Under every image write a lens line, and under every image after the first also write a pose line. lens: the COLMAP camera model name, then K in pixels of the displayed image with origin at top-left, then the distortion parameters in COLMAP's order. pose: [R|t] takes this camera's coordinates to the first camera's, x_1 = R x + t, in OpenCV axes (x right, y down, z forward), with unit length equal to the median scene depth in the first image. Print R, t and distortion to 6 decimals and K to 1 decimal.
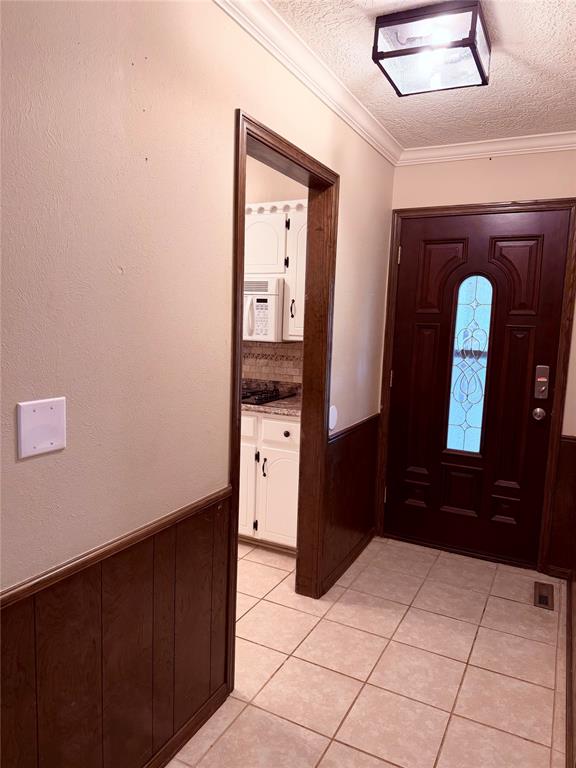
lens RADIAL K [[553.0, 0, 285.7], [0, 553.0, 383.7], [0, 0, 1]] dist [0.069065, -0.033831]
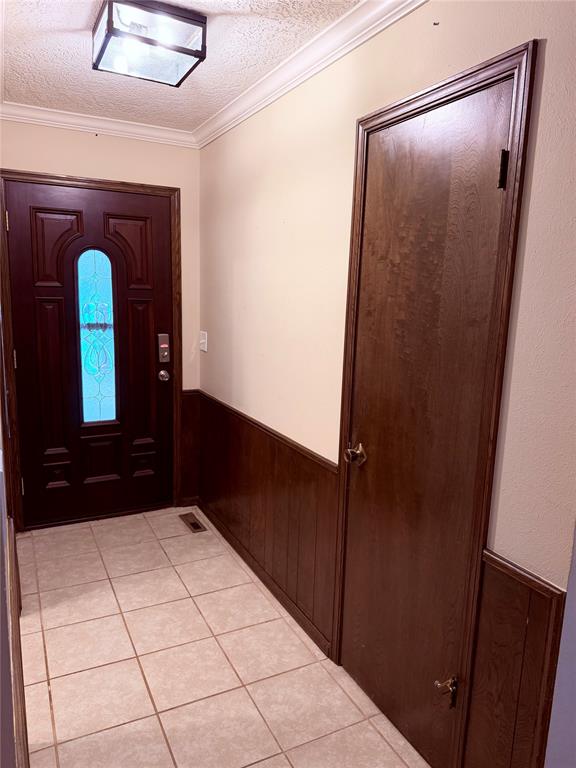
lens RADIAL K [[553.0, 0, 281.8], [0, 553.0, 384.0], [0, 0, 1]] dist [0.069065, -0.033831]
pose [[0.605709, -0.154913, 0.780460, -0.300726], [0.092282, 0.987922, 0.124472, -0.049631], [-0.790316, -0.003371, 0.612690, 0.108371]]
